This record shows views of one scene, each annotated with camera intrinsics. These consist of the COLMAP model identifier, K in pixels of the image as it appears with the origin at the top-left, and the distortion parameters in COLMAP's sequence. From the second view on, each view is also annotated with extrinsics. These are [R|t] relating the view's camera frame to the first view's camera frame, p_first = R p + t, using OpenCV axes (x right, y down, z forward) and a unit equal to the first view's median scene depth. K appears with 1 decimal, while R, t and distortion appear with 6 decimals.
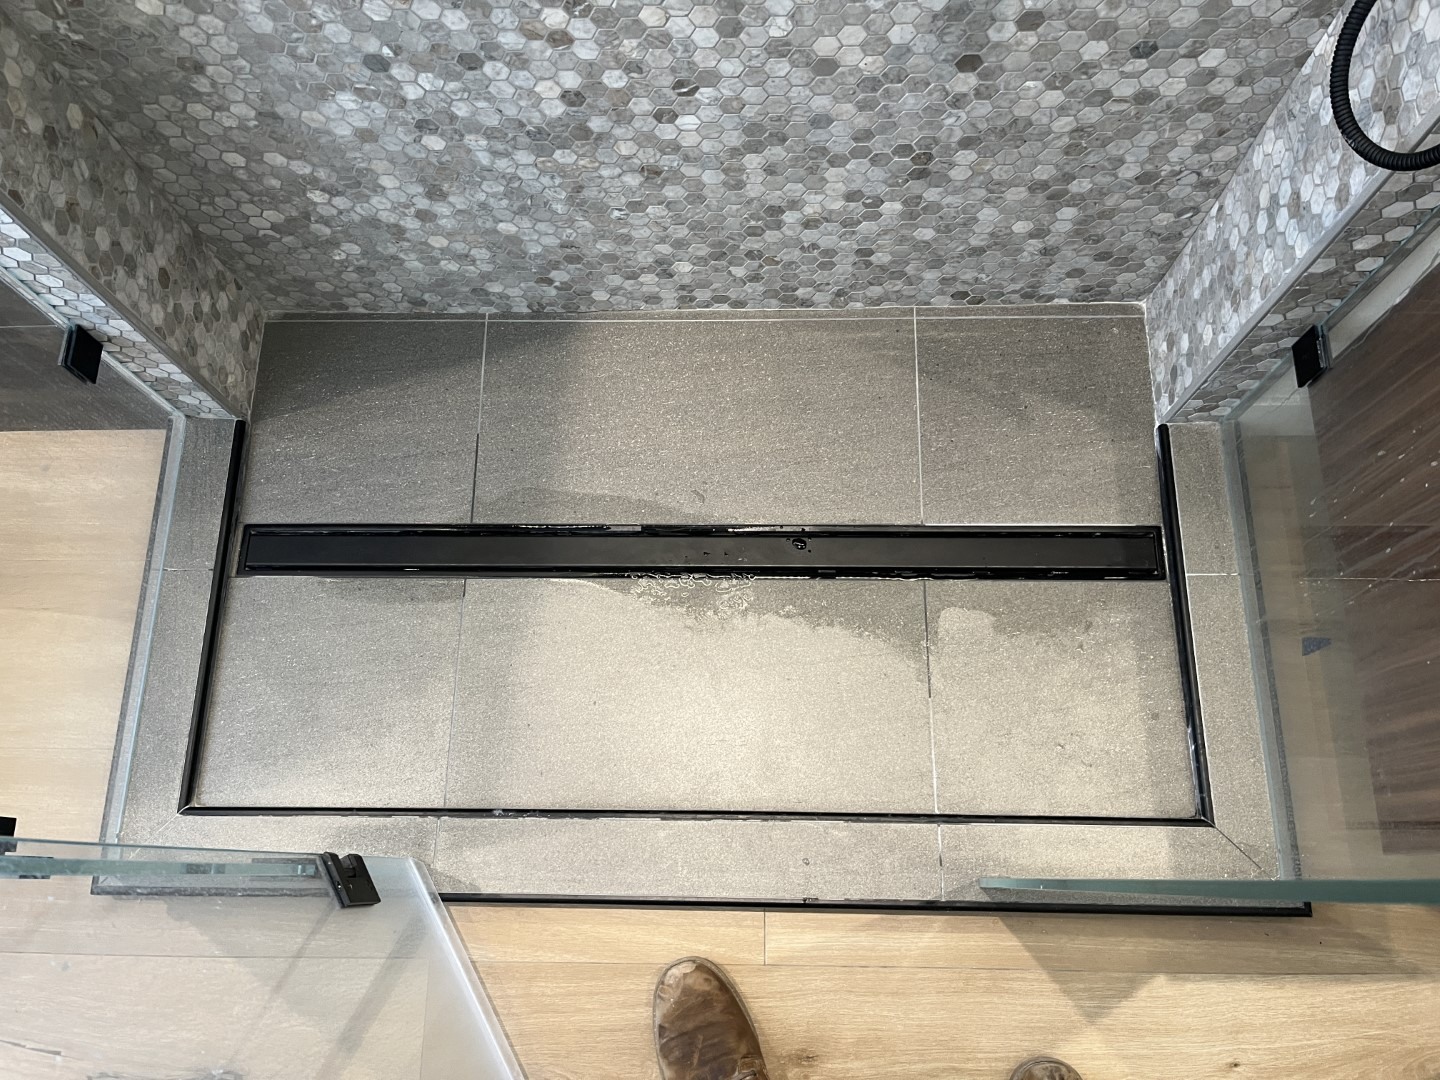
lens RADIAL K [[1093.3, 0, 715.4], [0, 1093.3, 544.8], [0, 0, 1]] dist [0.050108, -0.075800]
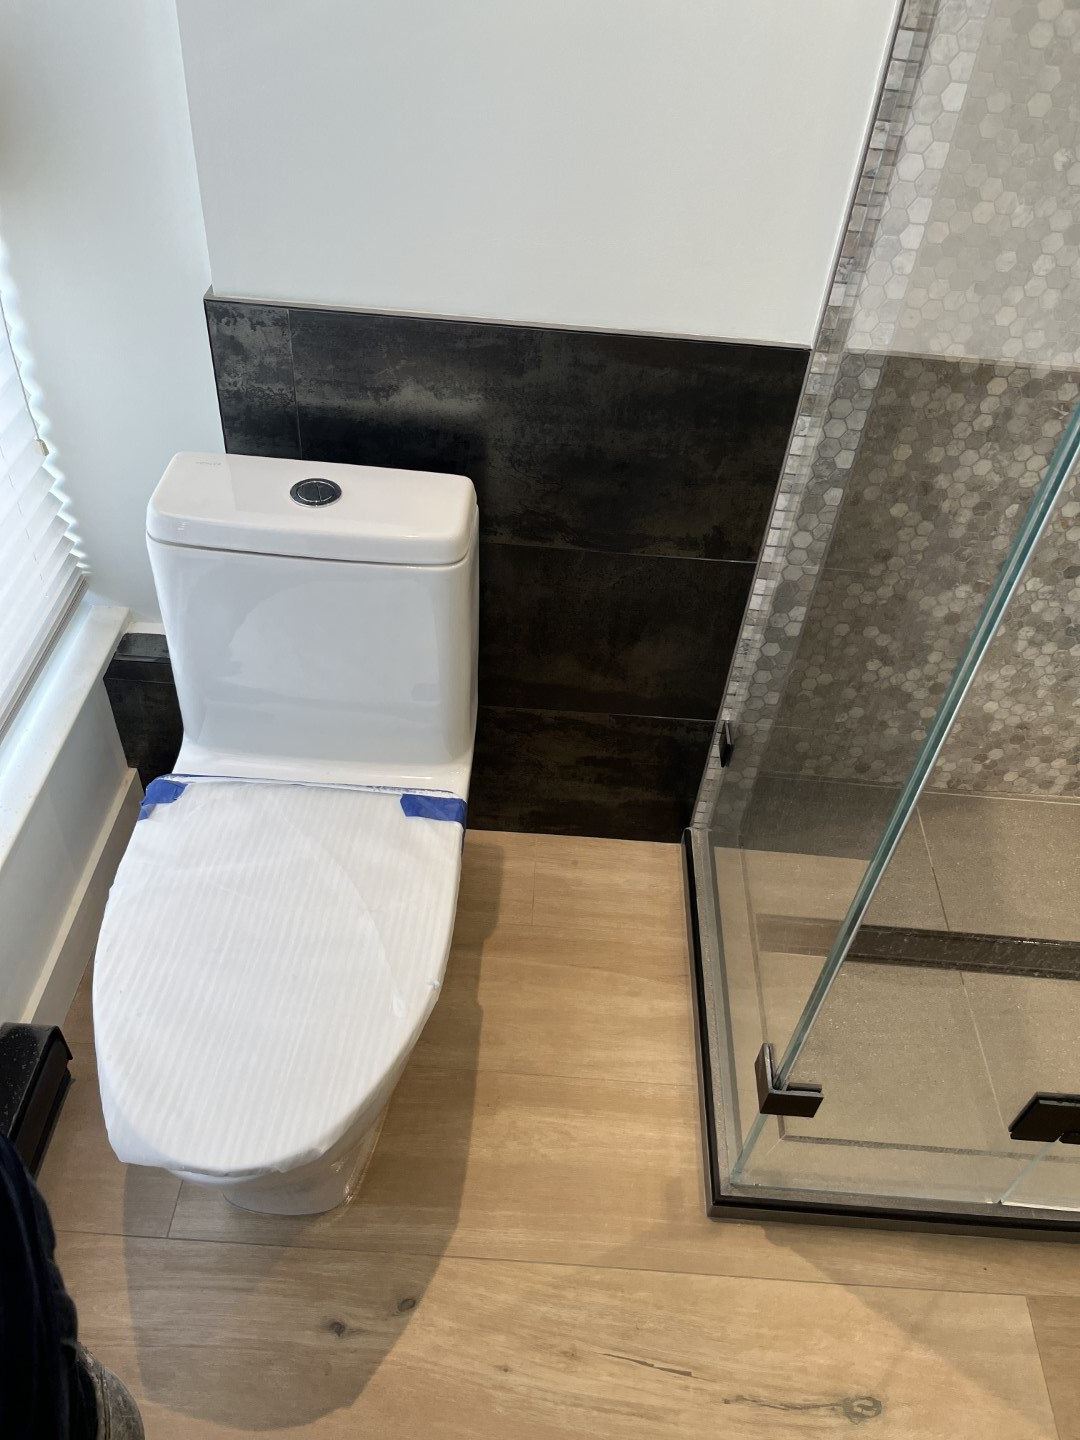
lens RADIAL K [[1093.3, 0, 534.0], [0, 1093.3, 715.2], [0, 0, 1]] dist [0.050108, -0.075800]
pose [[0.992921, 0.104467, 0.056523, -0.820433], [-0.064442, 0.873543, -0.482463, 0.414563], [-0.099777, 0.475405, 0.874091, -0.137449]]
